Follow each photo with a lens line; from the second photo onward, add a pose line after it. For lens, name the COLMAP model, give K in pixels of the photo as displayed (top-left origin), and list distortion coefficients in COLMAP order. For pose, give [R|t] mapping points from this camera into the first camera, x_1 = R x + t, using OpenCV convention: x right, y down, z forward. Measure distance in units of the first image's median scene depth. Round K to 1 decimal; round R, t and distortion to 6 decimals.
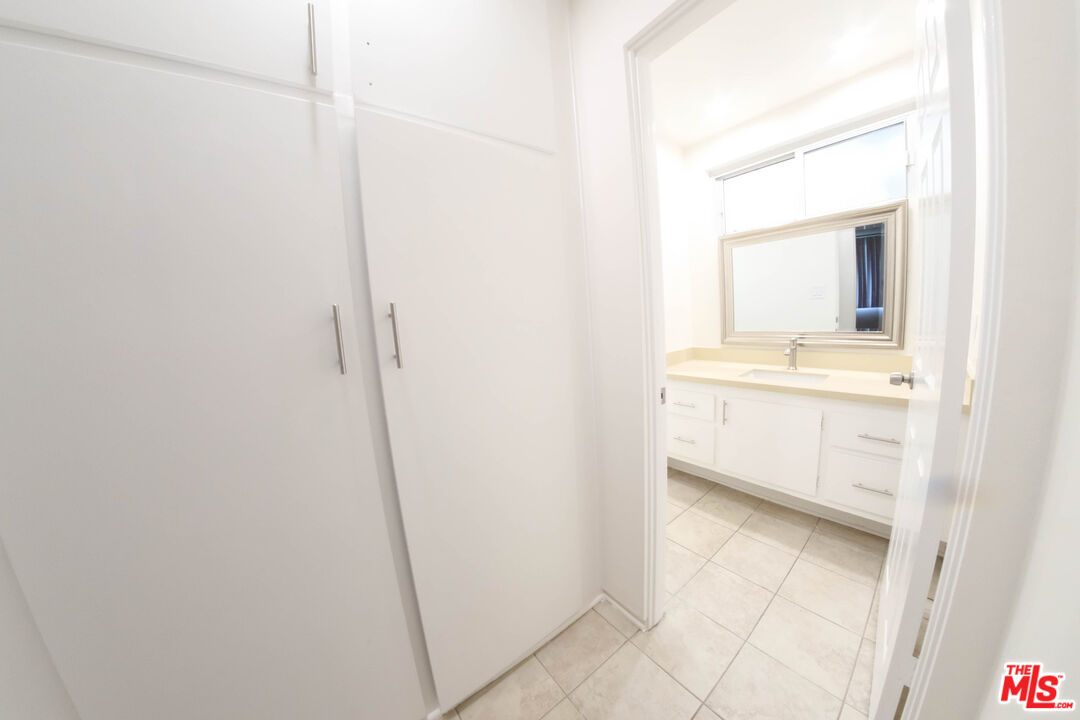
lens RADIAL K [[330.5, 0, 546.1], [0, 330.5, 360.6], [0, 0, 1]] dist [-0.080691, 0.009194]
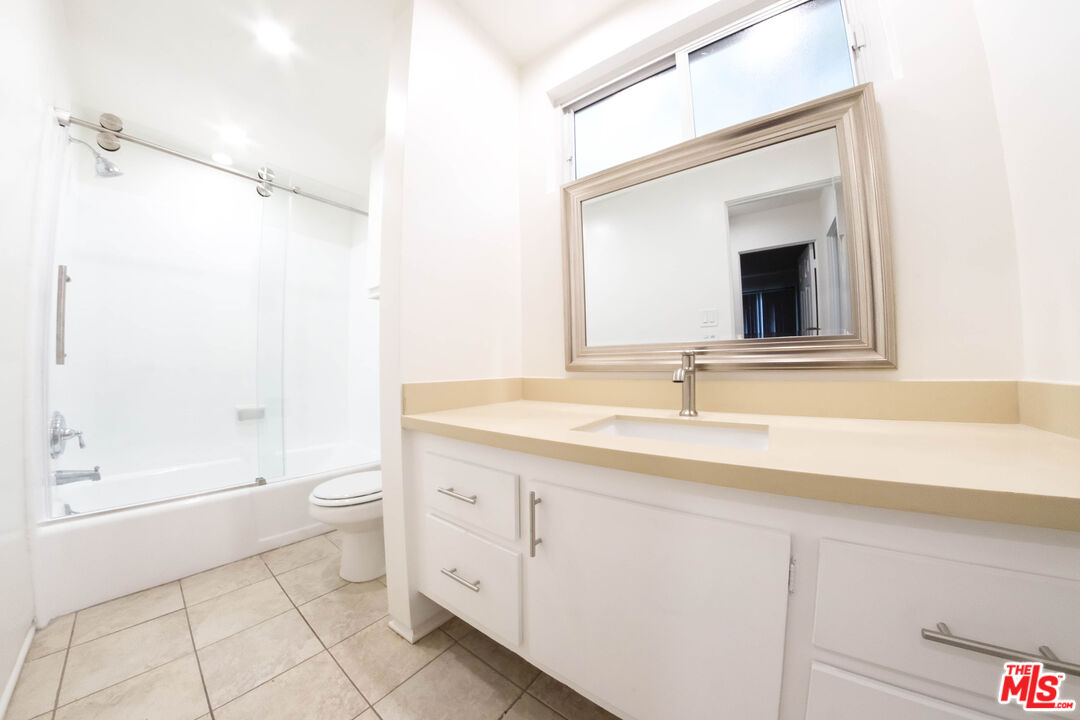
lens RADIAL K [[330.5, 0, 546.1], [0, 330.5, 360.6], [0, 0, 1]] dist [-0.080691, 0.009194]
pose [[0.958028, 0.070208, 0.277946, 0.429191], [-0.021050, 0.984158, -0.176038, 0.036706], [-0.285902, 0.162798, 0.944329, 0.581493]]
